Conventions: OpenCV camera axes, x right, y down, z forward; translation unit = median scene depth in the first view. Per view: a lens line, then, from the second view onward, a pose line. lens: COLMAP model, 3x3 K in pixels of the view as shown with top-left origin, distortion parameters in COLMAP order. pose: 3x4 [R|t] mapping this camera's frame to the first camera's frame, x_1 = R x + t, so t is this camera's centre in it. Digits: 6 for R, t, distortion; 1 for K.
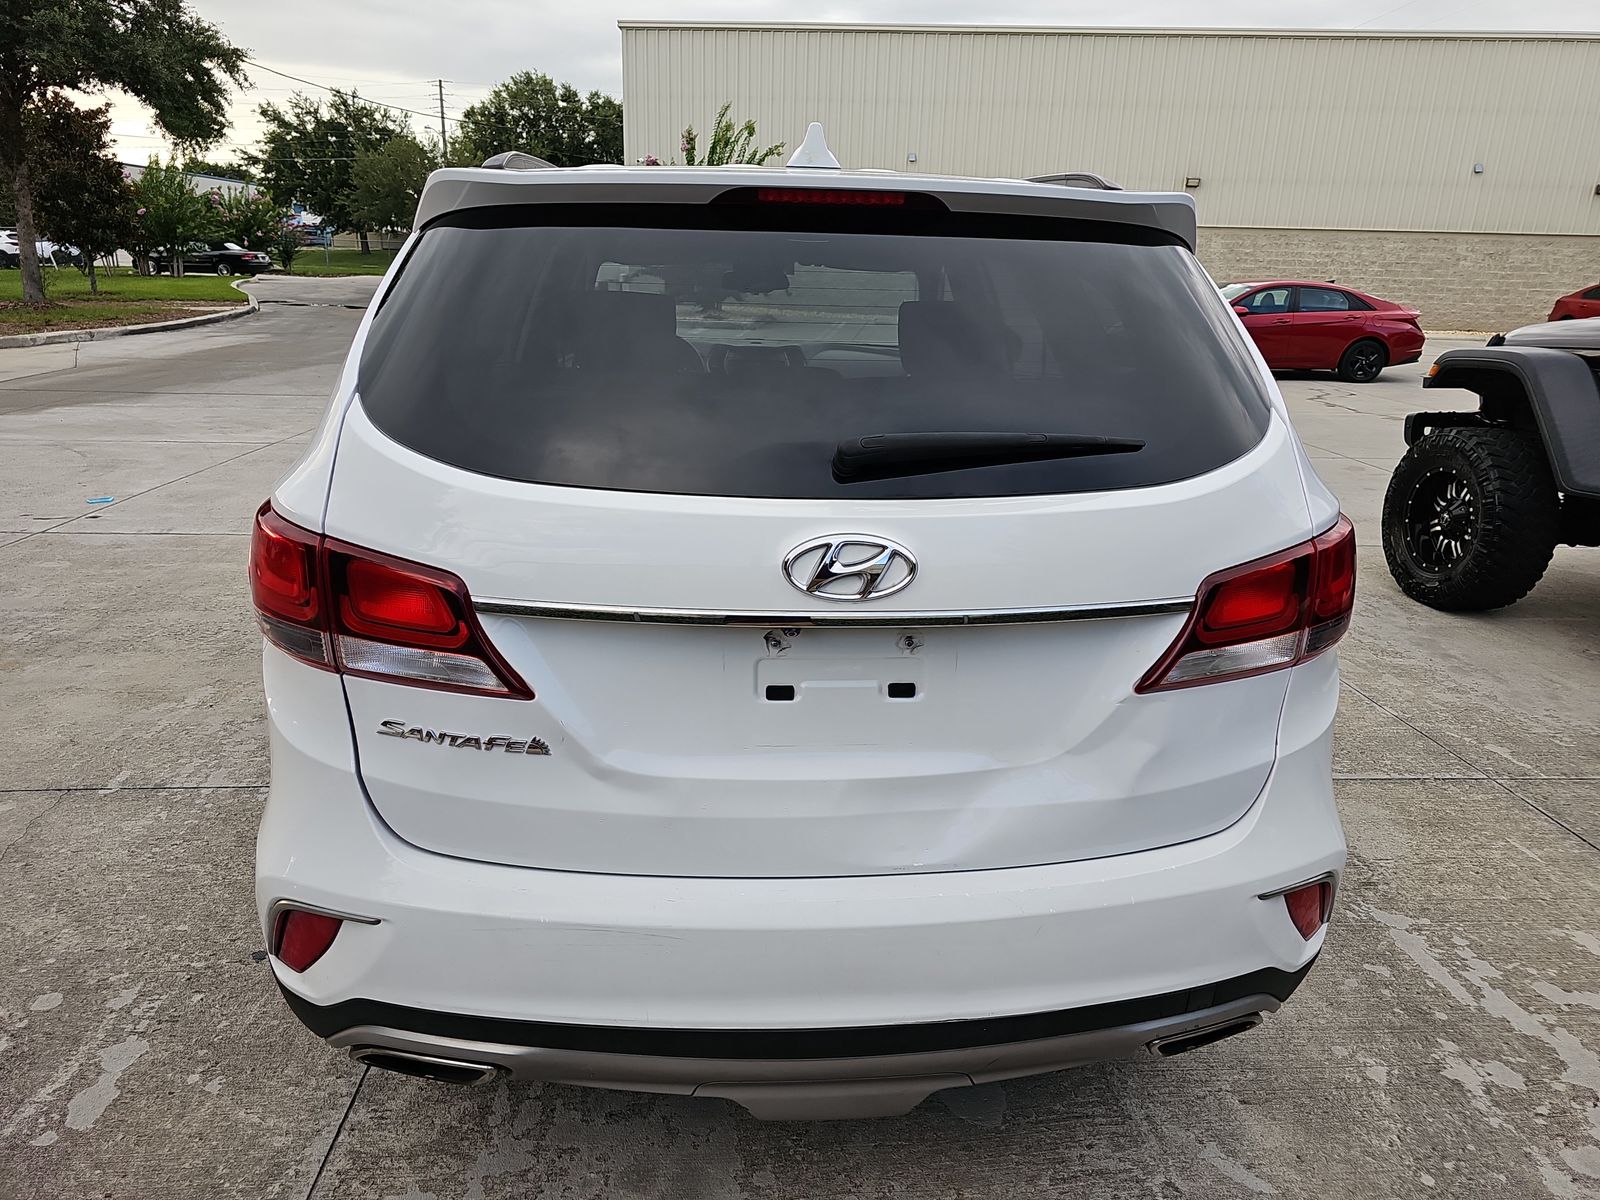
lens RADIAL K [[1054.1, 0, 809.9], [0, 1054.1, 595.5], [0, 0, 1]] dist [0.029934, -0.013655]
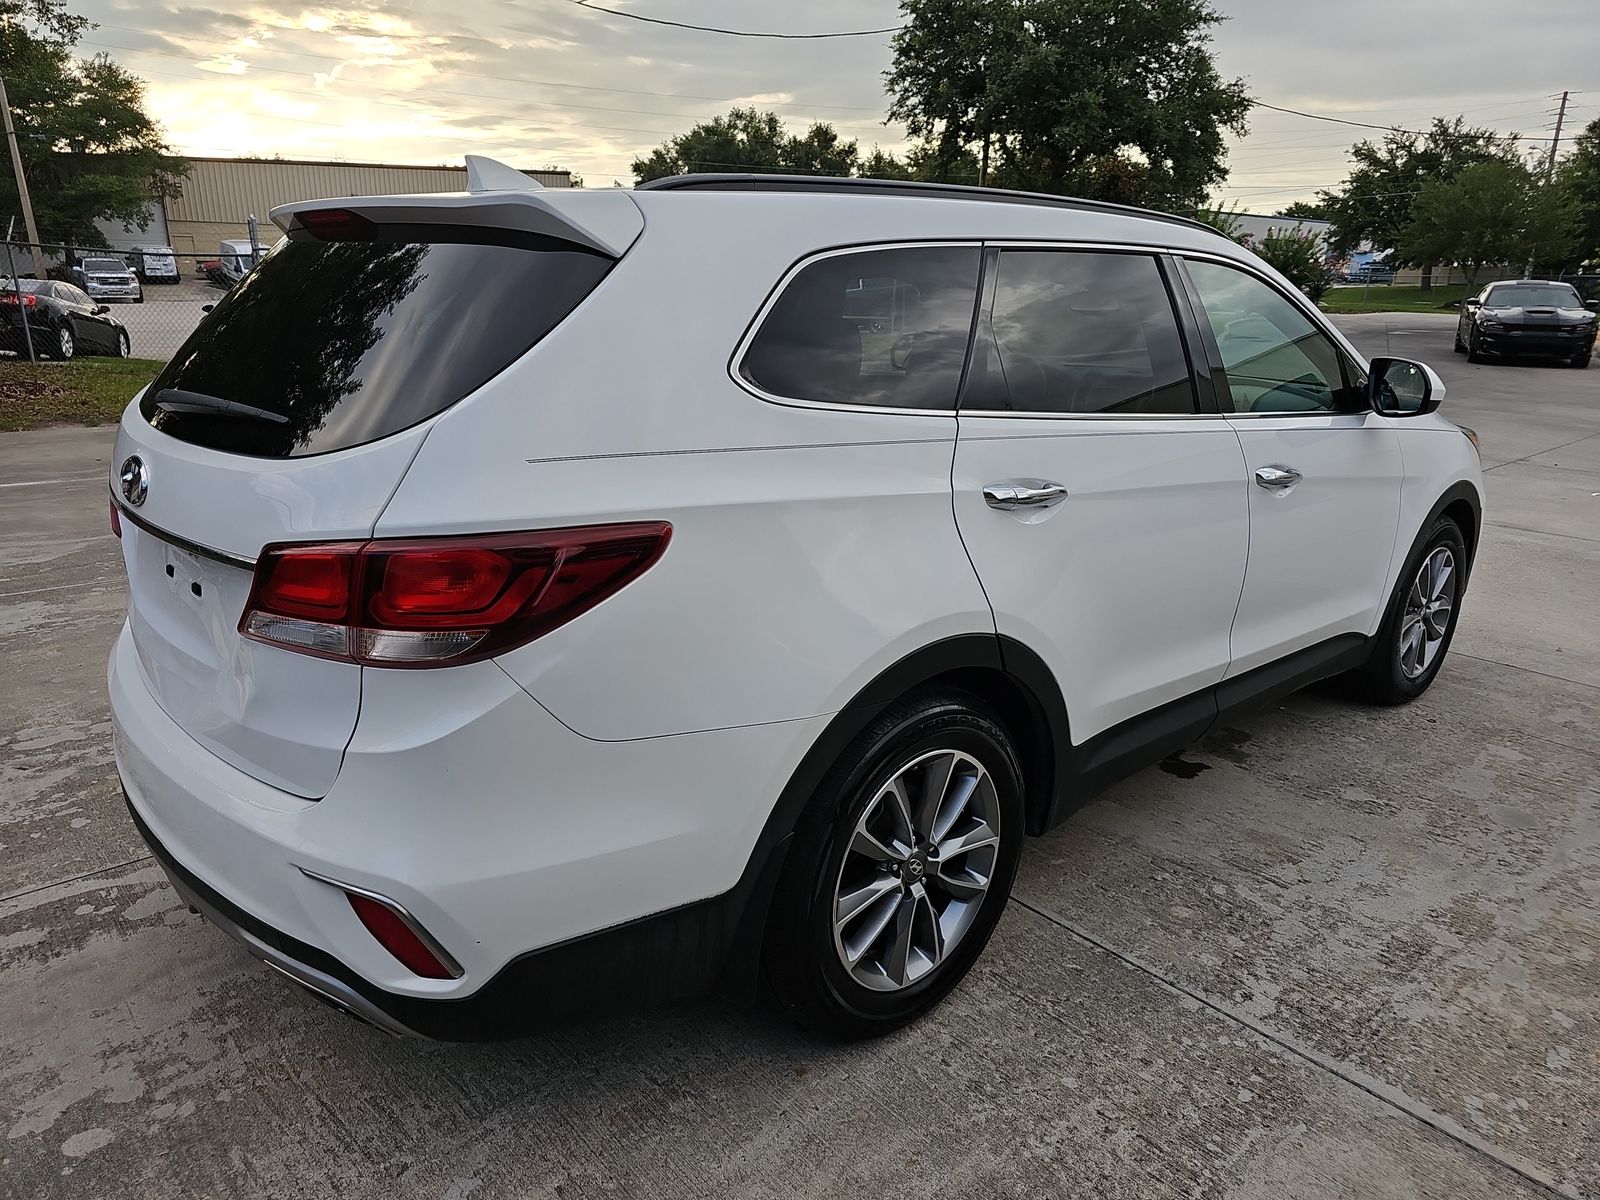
lens RADIAL K [[1054.1, 0, 803.1], [0, 1054.1, 597.5], [0, 0, 1]] dist [0.029934, -0.013655]
pose [[0.611567, 0.215713, -0.761218, 1.091285], [-0.239059, 0.967527, 0.082115, -0.130963], [0.754212, 0.131757, 0.643276, 0.499844]]
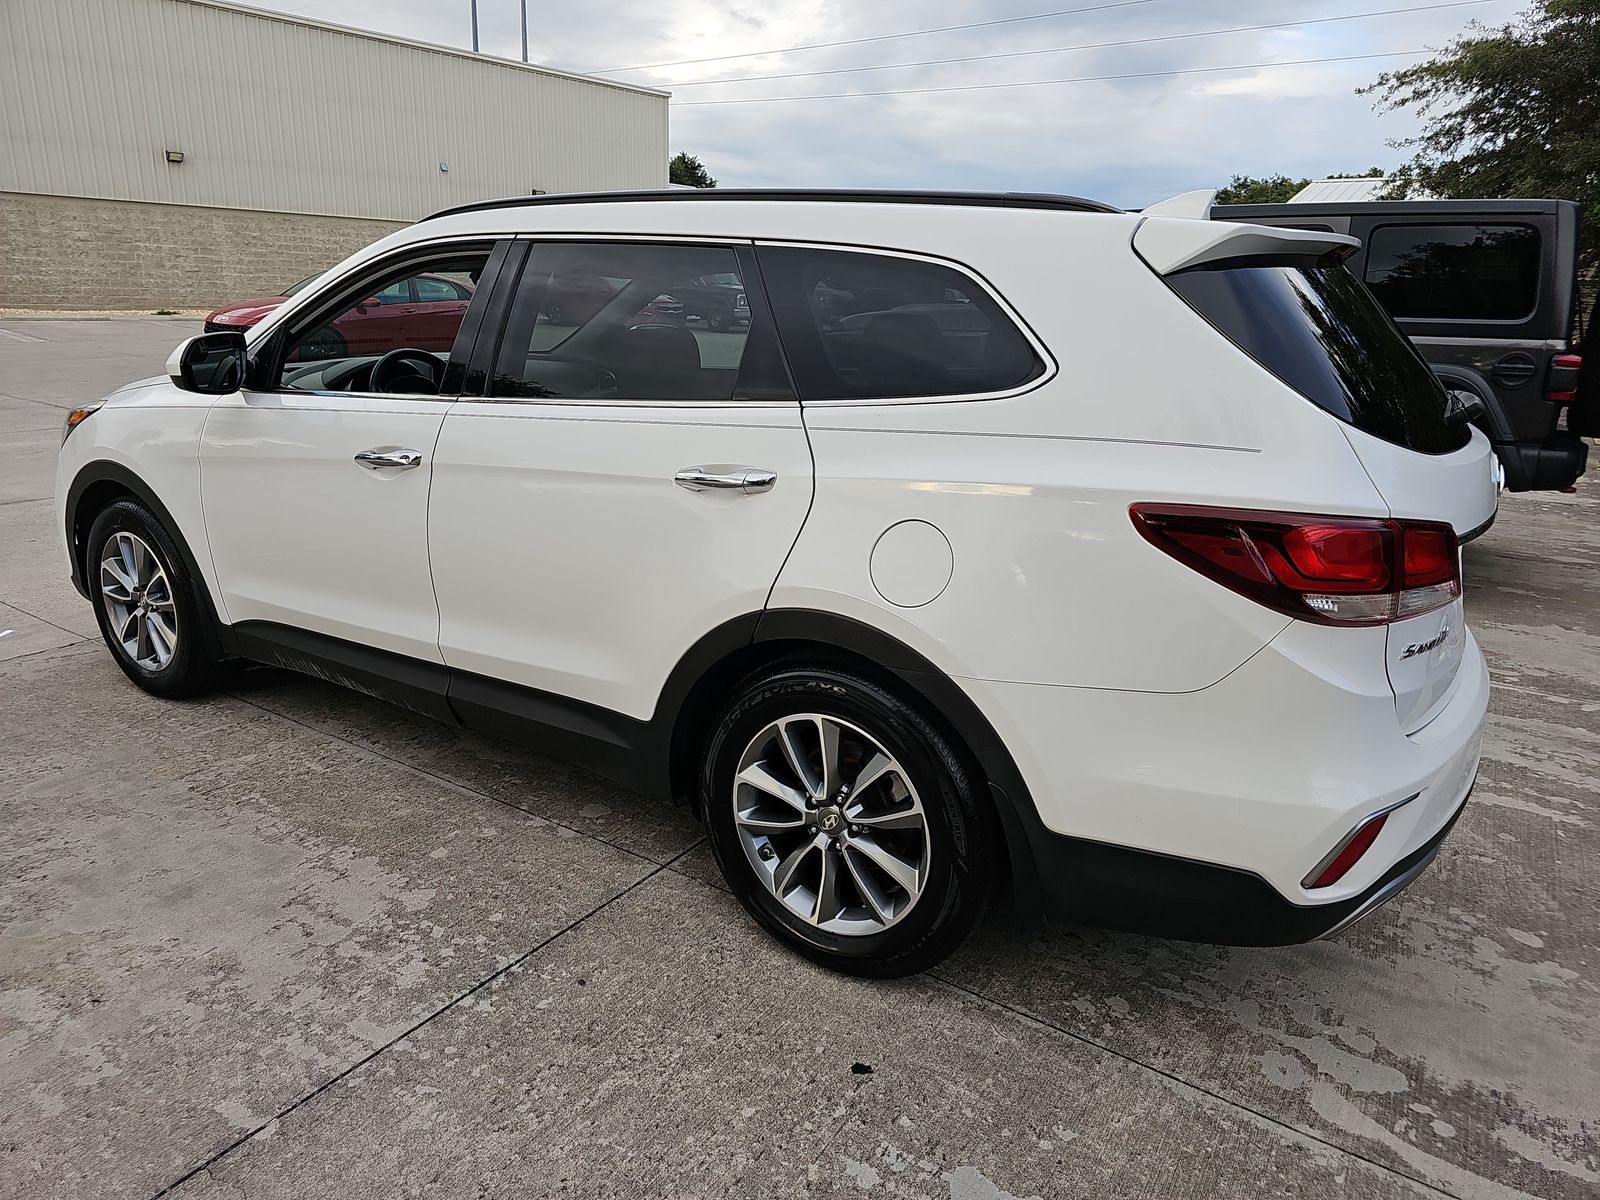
lens RADIAL K [[1054.1, 0, 804.2], [0, 1054.1, 602.2], [0, 0, 1]] dist [0.029934, -0.013655]
pose [[0.608043, -0.235447, 0.758188, -1.295781], [0.219605, 0.967629, 0.124370, -0.186085], [-0.762927, 0.090880, 0.640065, 0.495274]]
